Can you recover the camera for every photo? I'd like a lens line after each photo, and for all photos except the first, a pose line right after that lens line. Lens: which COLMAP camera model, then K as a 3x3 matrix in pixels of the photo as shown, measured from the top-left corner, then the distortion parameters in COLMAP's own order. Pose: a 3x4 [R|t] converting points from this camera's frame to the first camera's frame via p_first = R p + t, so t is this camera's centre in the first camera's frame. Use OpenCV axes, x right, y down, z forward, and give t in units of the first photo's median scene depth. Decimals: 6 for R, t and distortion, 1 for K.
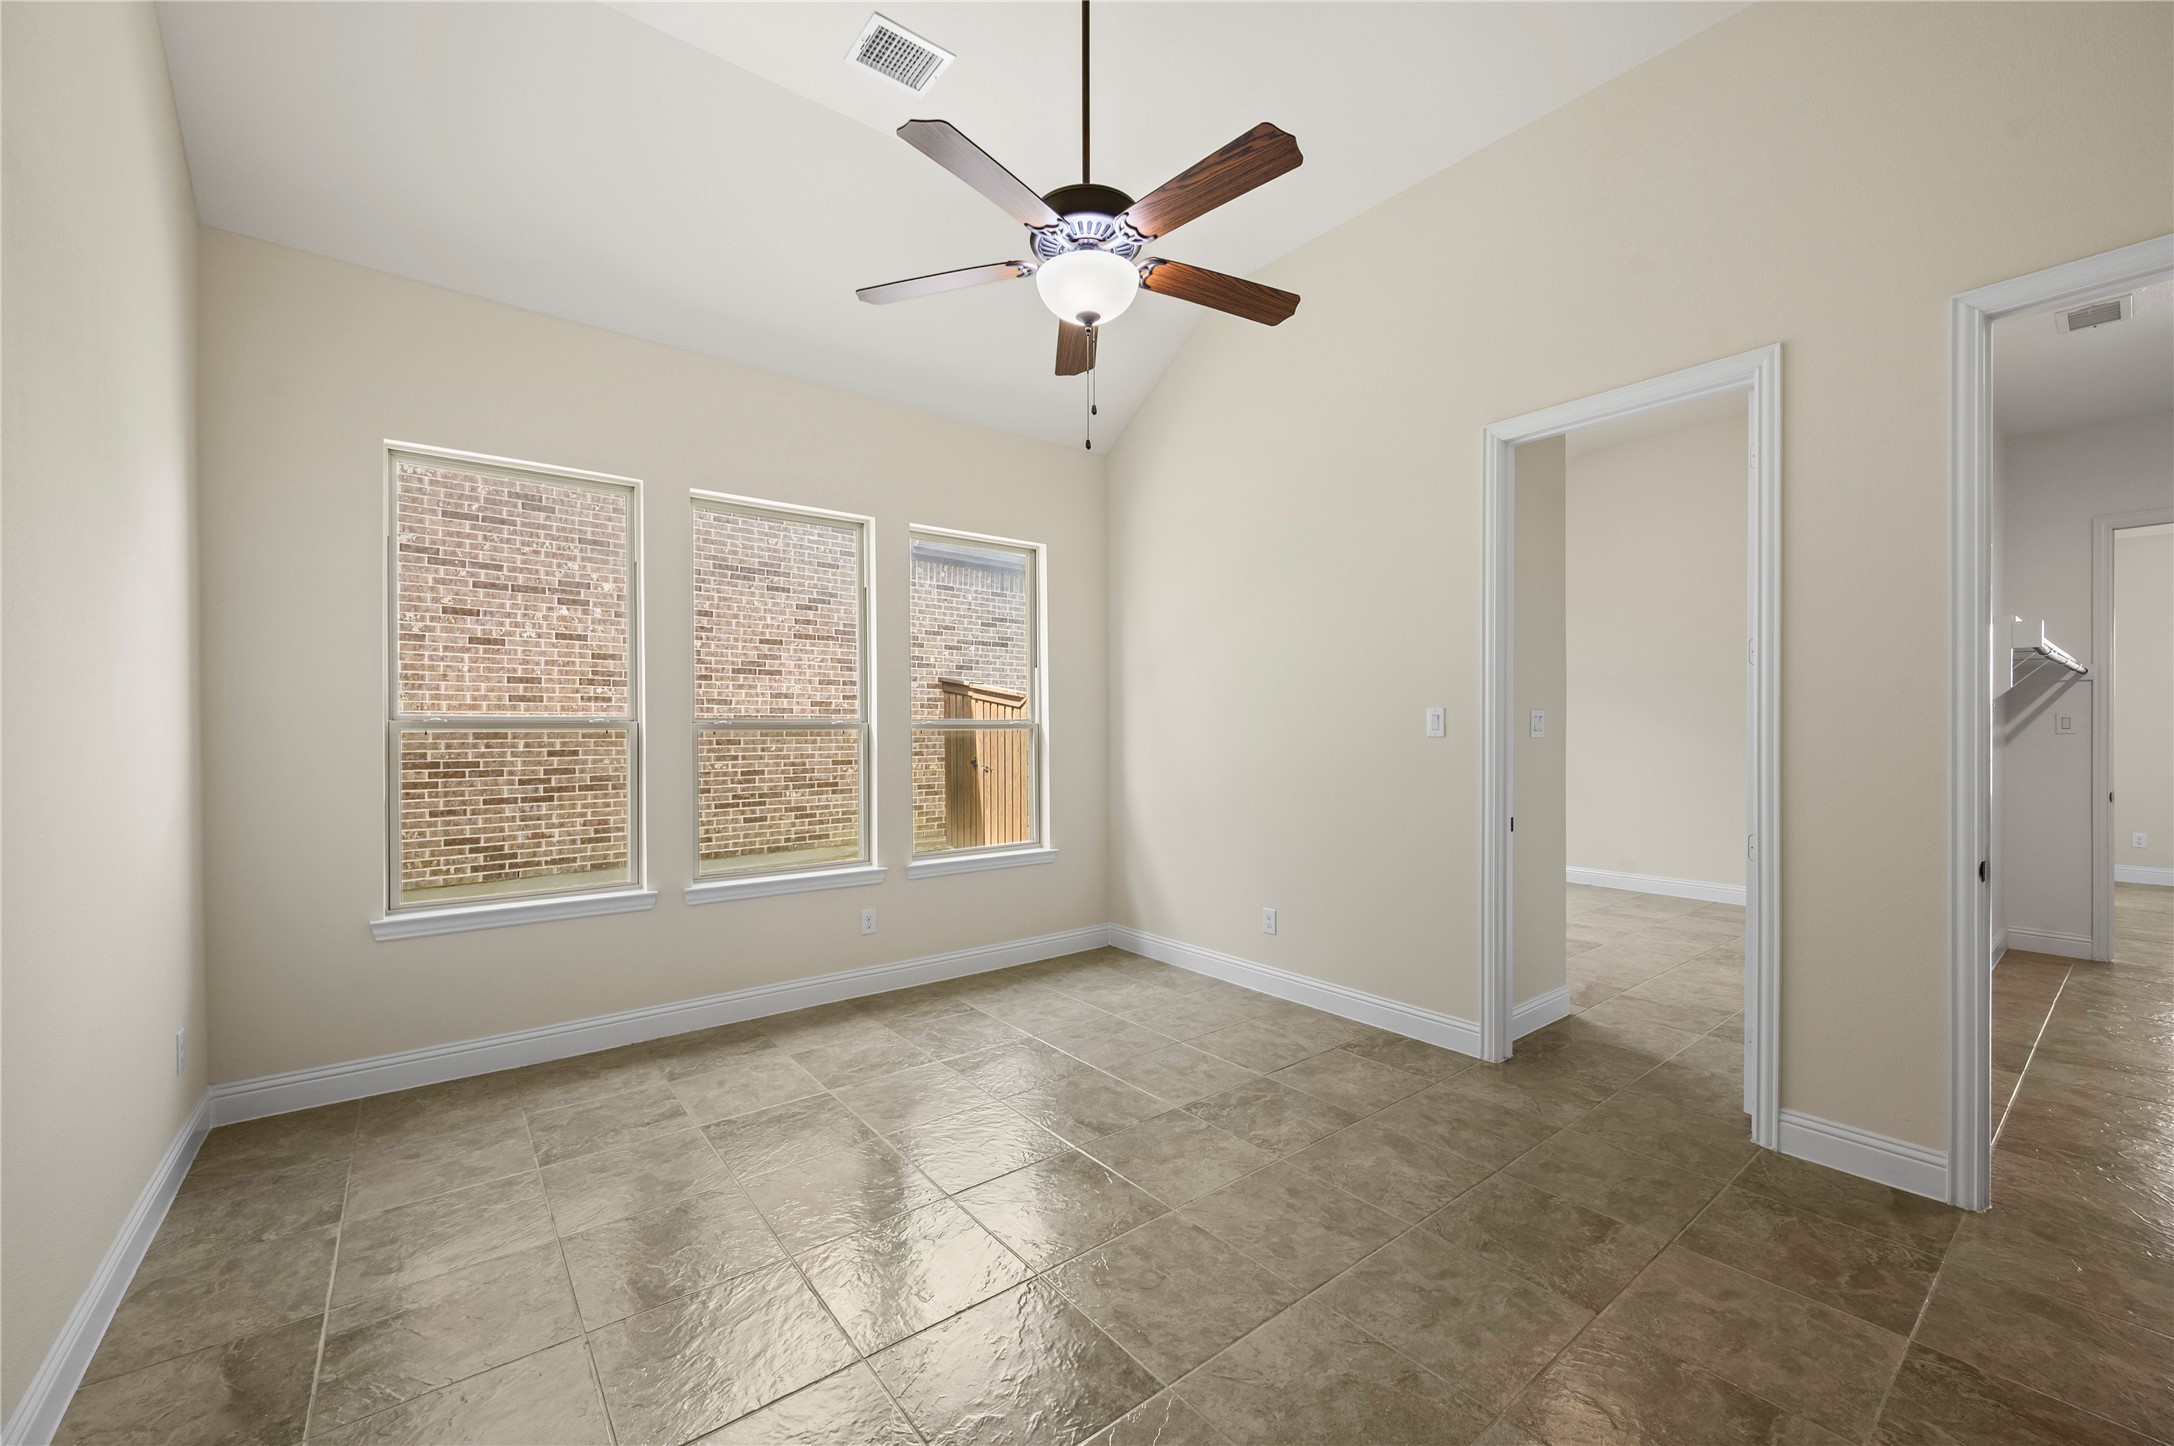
lens RADIAL K [[861.9, 0, 1094.3], [0, 861.9, 738.1], [0, 0, 1]] dist [-0.001490, 0.001218]
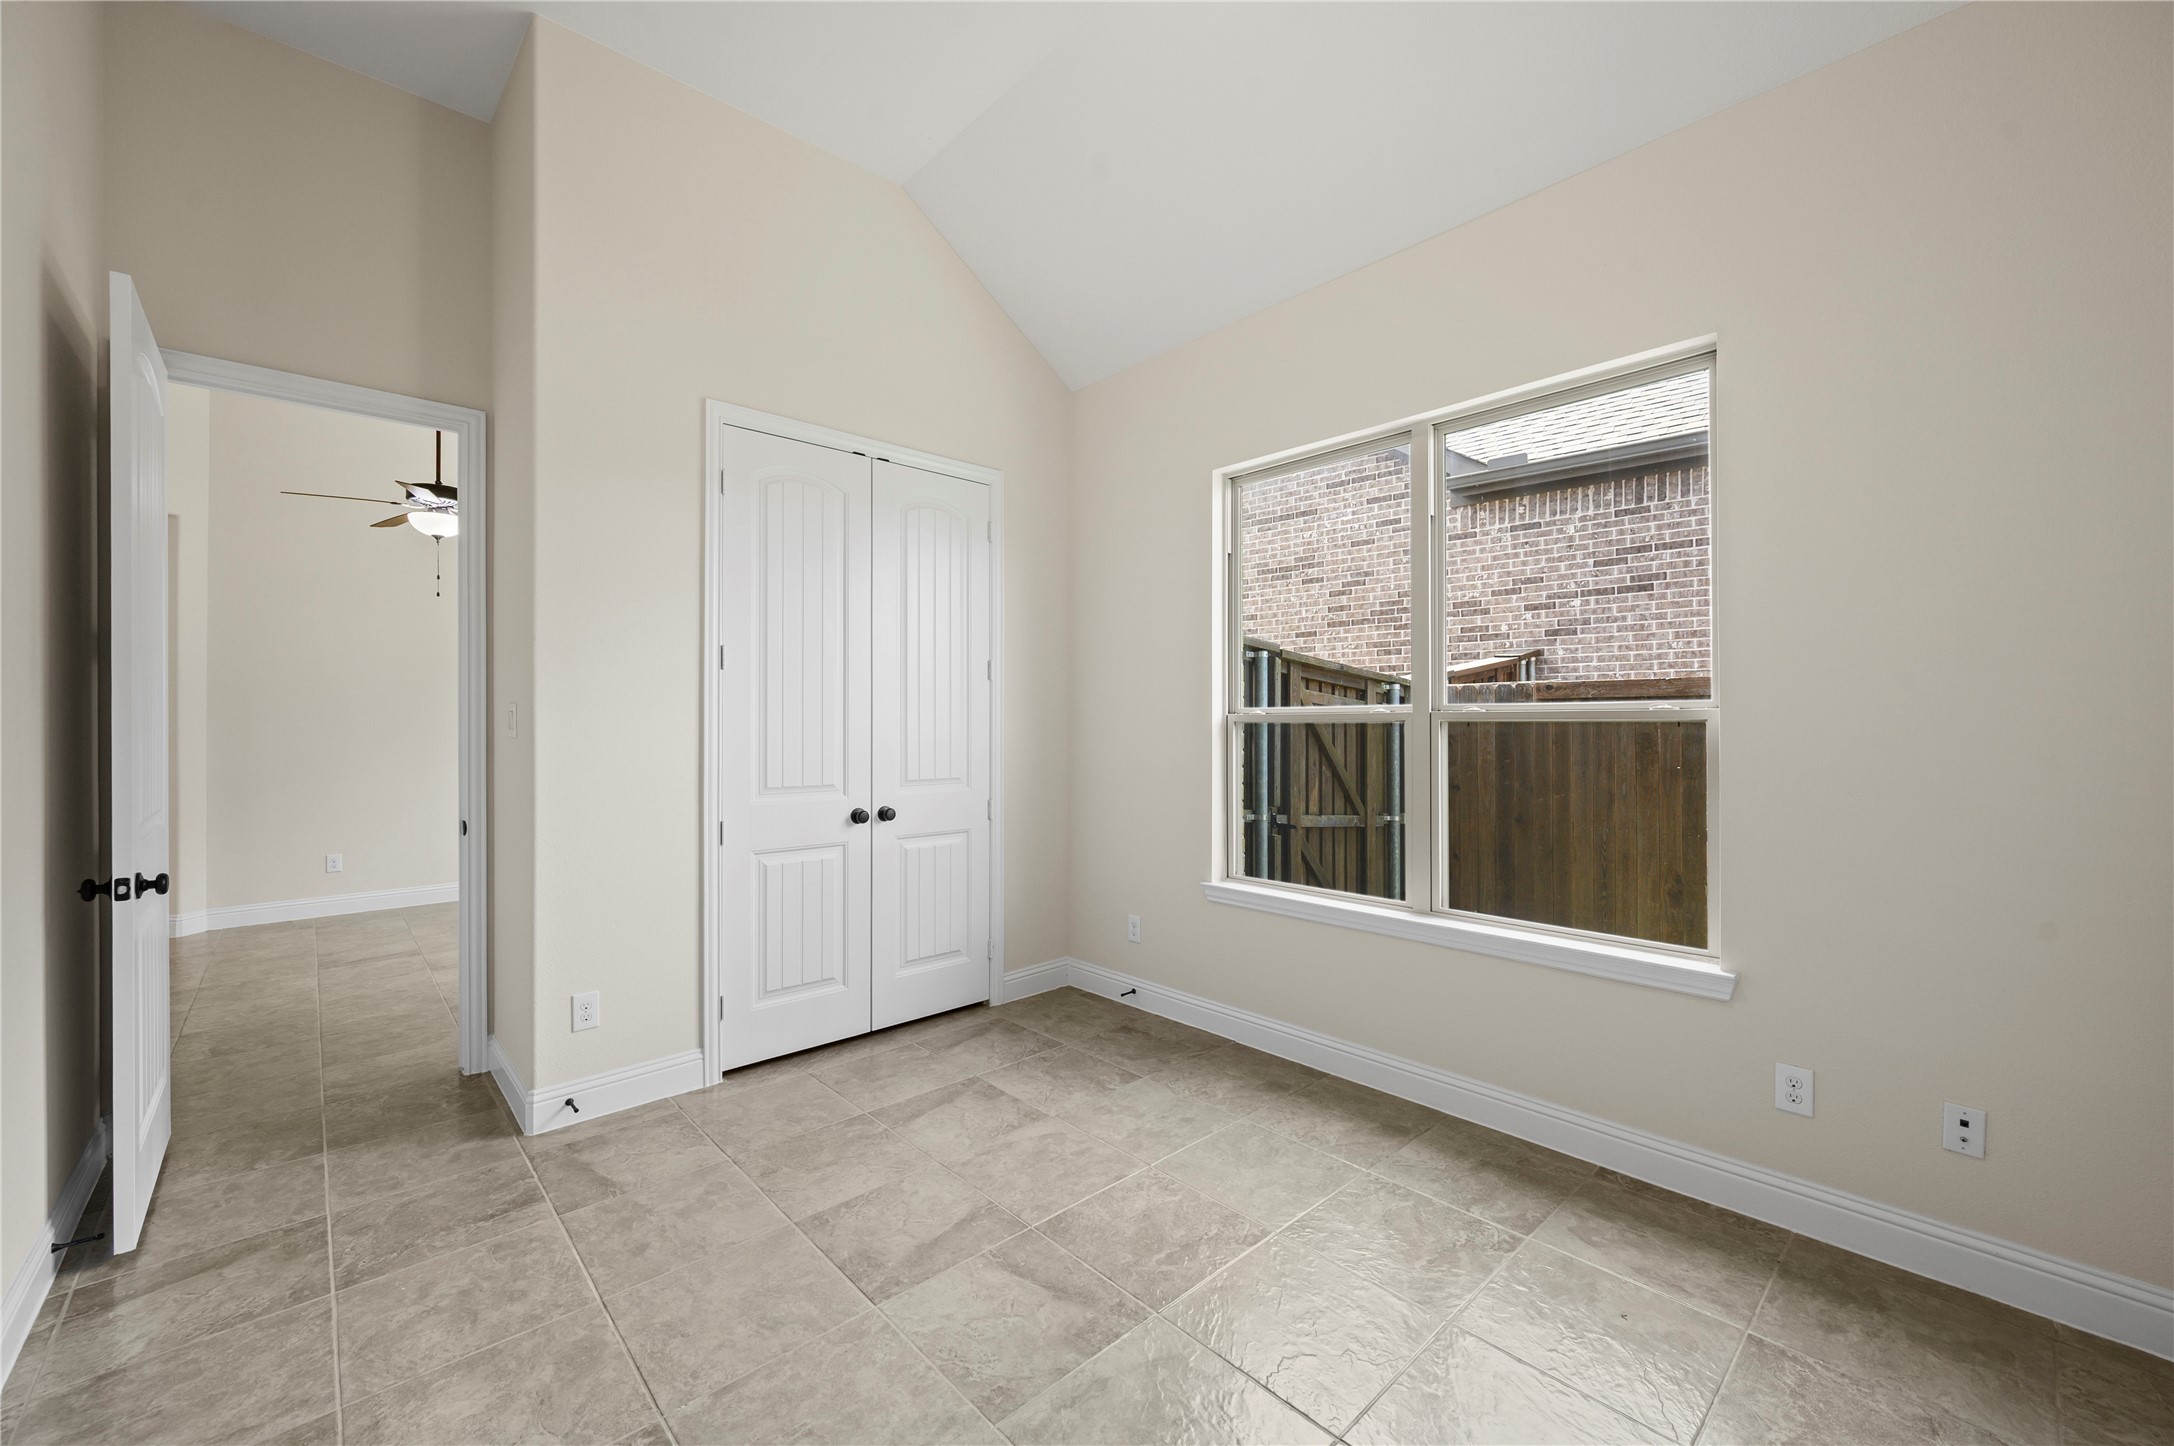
lens RADIAL K [[861.9, 0, 1090.0], [0, 861.9, 722.9], [0, 0, 1]] dist [-0.001490, 0.001218]
pose [[0.067703, 0.004442, -0.997696, 0.601474], [-0.007745, 0.999962, 0.003926, -0.009578], [0.997675, 0.007461, 0.067734, 0.661475]]
